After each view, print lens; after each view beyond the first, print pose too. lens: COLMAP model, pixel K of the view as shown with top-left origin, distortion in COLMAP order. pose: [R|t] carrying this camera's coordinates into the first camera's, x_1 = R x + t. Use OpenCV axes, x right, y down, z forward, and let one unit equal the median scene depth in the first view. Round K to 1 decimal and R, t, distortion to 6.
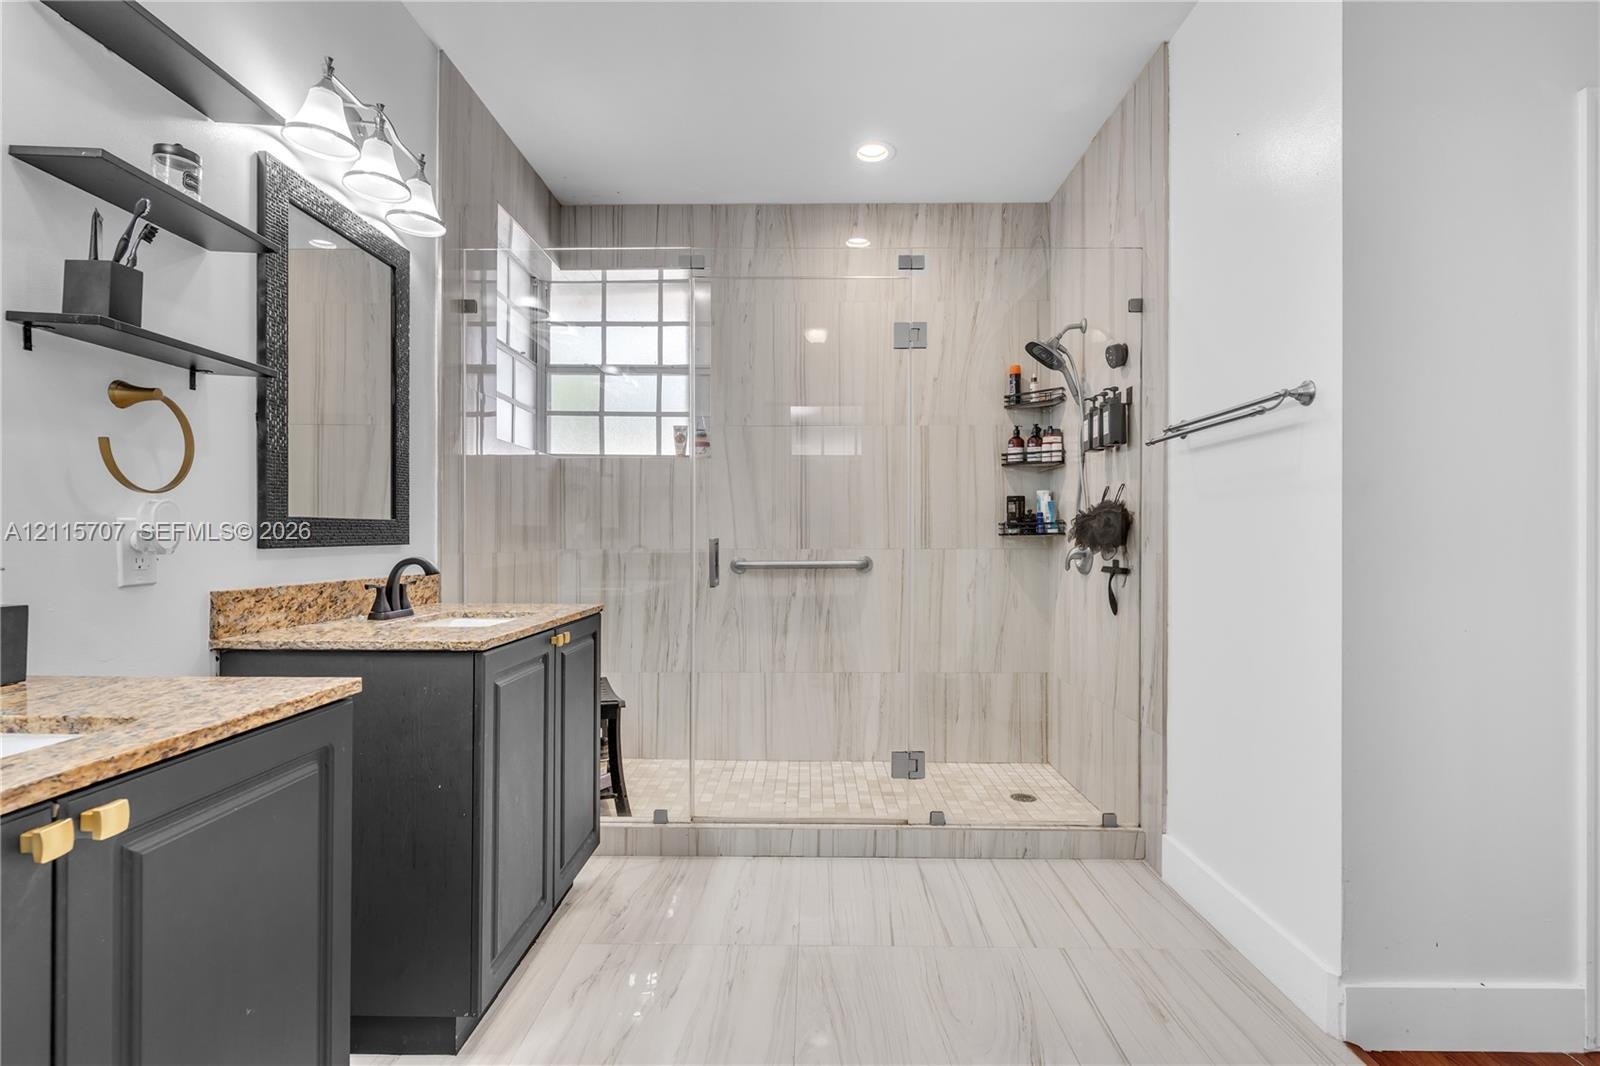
lens RADIAL K [[753.4, 0, 796.2], [0, 753.4, 541.2], [0, 0, 1]] dist [-0.000527, -0.000445]
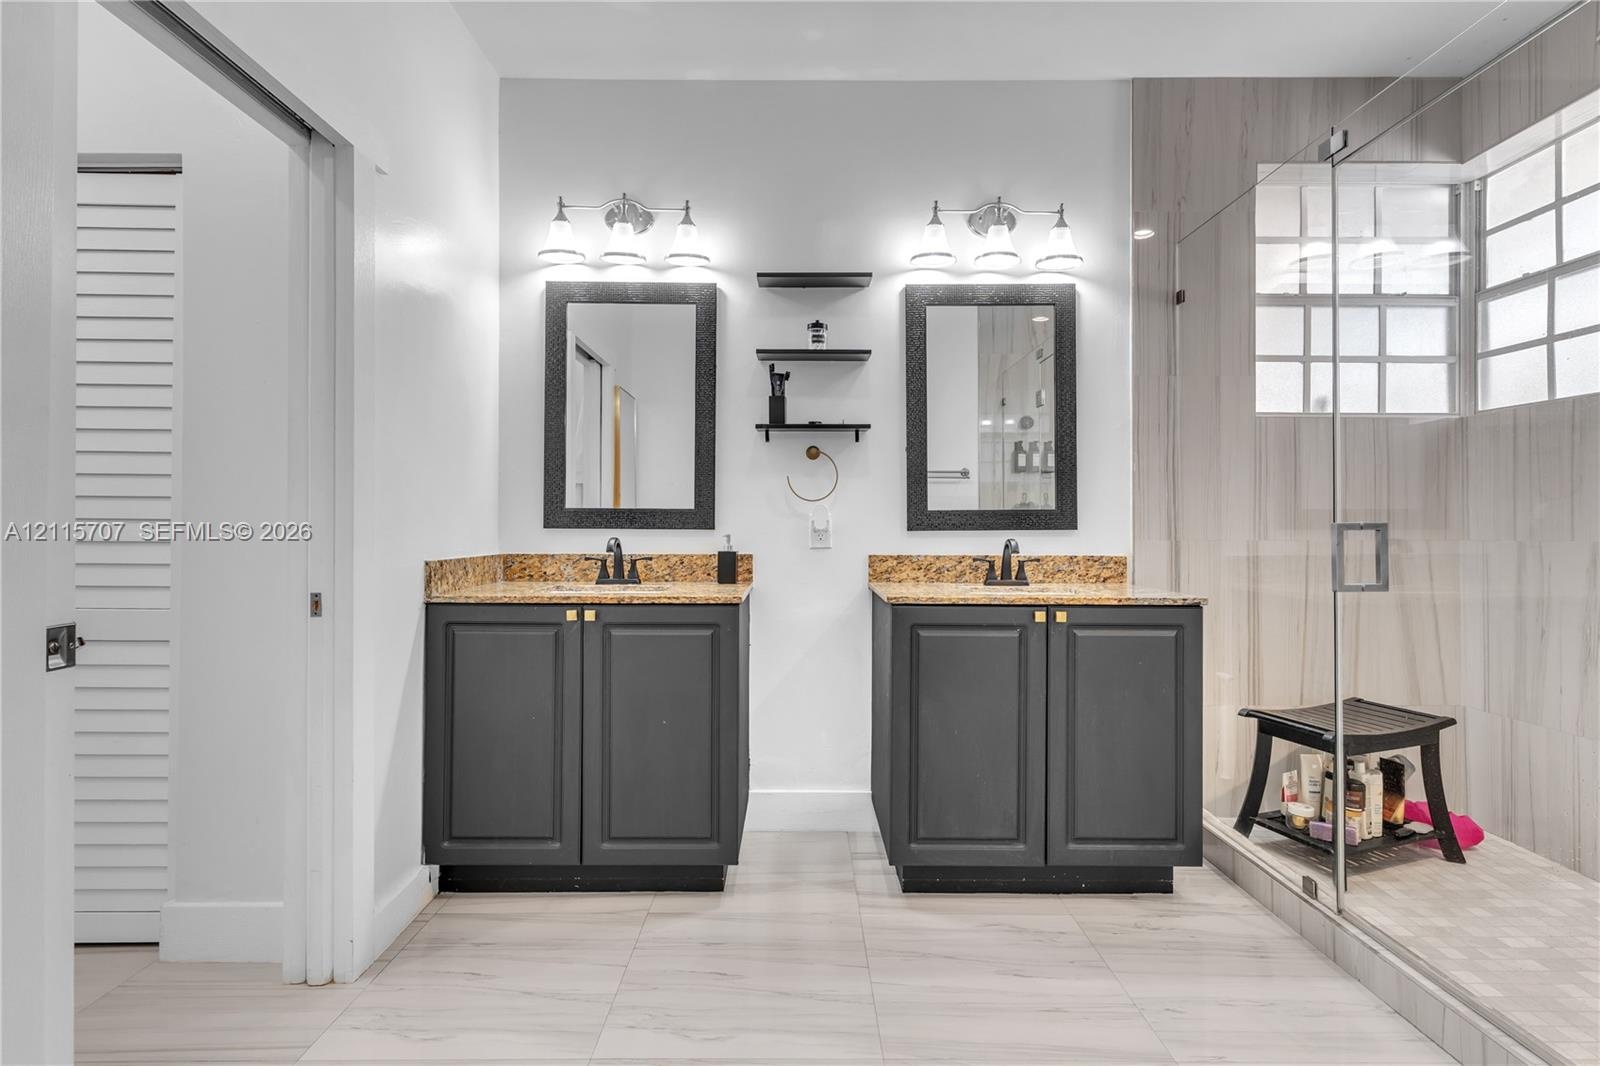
lens RADIAL K [[753.4, 0, 796.7], [0, 753.4, 521.2], [0, 0, 1]] dist [-0.000527, -0.000445]
pose [[0.038856, -0.007202, -0.999219, 0.817272], [-0.004583, 0.999962, -0.007386, 0.002133], [0.999234, 0.004866, 0.038822, 0.643354]]
